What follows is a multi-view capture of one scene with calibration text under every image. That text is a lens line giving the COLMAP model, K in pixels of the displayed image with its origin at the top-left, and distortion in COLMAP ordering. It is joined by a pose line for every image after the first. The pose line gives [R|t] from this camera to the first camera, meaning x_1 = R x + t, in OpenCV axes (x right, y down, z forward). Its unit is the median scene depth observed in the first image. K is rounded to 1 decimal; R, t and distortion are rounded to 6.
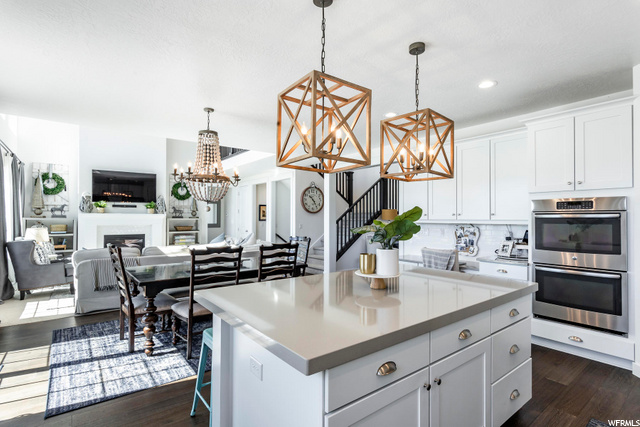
lens RADIAL K [[328.3, 0, 321.1], [0, 328.3, 214.7], [0, 0, 1]] dist [-0.004839, -0.000888]
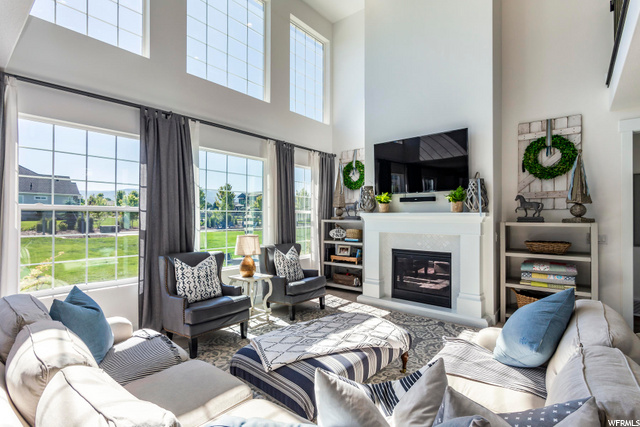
lens RADIAL K [[328.3, 0, 319.3], [0, 328.3, 215.1], [0, 0, 1]] dist [-0.004839, -0.000888]
pose [[0.217806, -0.009084, -0.975950, -0.087438], [0.006077, 0.999950, -0.007951, 0.003473], [0.975973, -0.004199, 0.217850, 0.672654]]
